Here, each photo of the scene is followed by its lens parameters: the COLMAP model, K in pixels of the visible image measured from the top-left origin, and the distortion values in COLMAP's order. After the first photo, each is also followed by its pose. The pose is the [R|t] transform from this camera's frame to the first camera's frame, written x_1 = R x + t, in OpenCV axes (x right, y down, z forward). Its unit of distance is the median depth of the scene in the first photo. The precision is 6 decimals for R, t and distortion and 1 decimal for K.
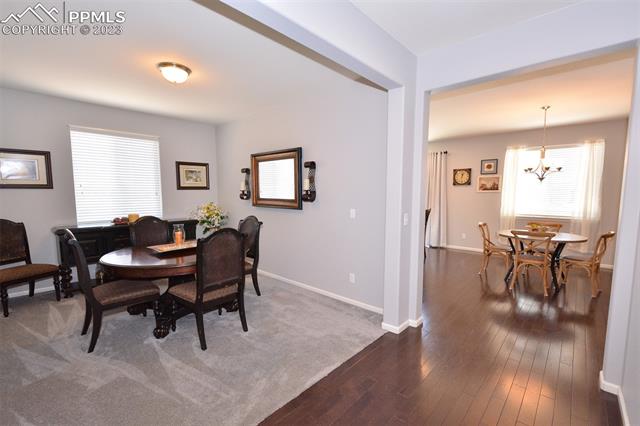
lens RADIAL K [[279.9, 0, 319.3], [0, 279.9, 217.1], [0, 0, 1]] dist [-0.002422, -0.000834]
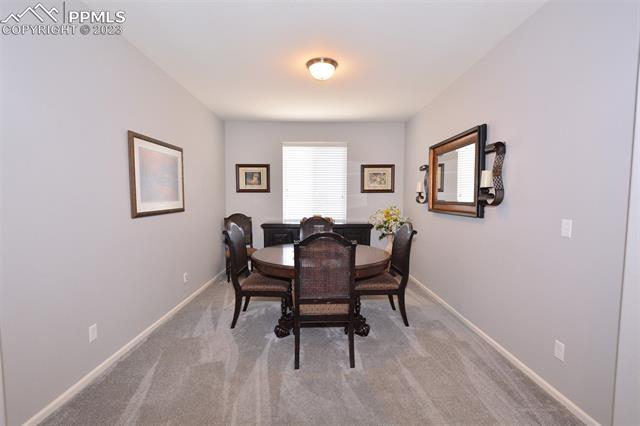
lens RADIAL K [[279.9, 0, 319.3], [0, 279.9, 217.1], [0, 0, 1]] dist [-0.002422, -0.000834]
pose [[0.685223, 0.045647, -0.726901, 0.156995], [-0.065898, 0.997826, 0.000541, -0.002732], [0.725346, 0.047530, 0.686742, 0.265697]]
